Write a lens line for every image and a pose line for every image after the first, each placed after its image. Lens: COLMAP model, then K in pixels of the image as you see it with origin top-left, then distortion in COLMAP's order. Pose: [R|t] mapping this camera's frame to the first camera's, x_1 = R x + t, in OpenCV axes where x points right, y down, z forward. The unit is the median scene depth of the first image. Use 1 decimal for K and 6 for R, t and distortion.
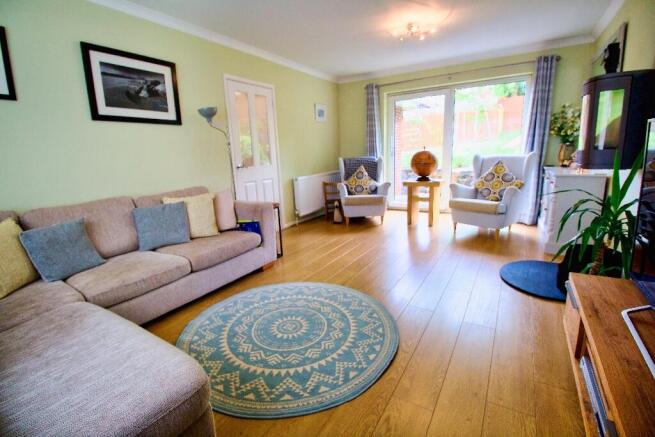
lens RADIAL K [[305.4, 0, 331.0], [0, 305.4, 213.8], [0, 0, 1]] dist [-0.007488, -0.001440]
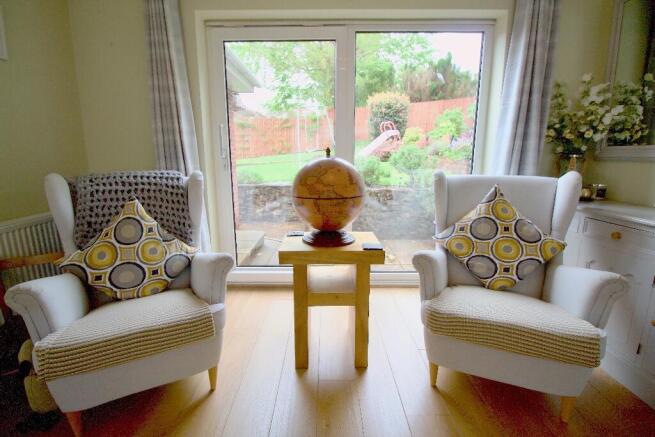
lens RADIAL K [[305.4, 0, 327.0], [0, 305.4, 215.1], [0, 0, 1]] dist [-0.007488, -0.001440]
pose [[0.853393, -0.057576, 0.518079, 0.107991], [0.075063, 0.997096, -0.012834, -0.123855], [-0.515836, 0.049841, 0.855236, 0.630590]]
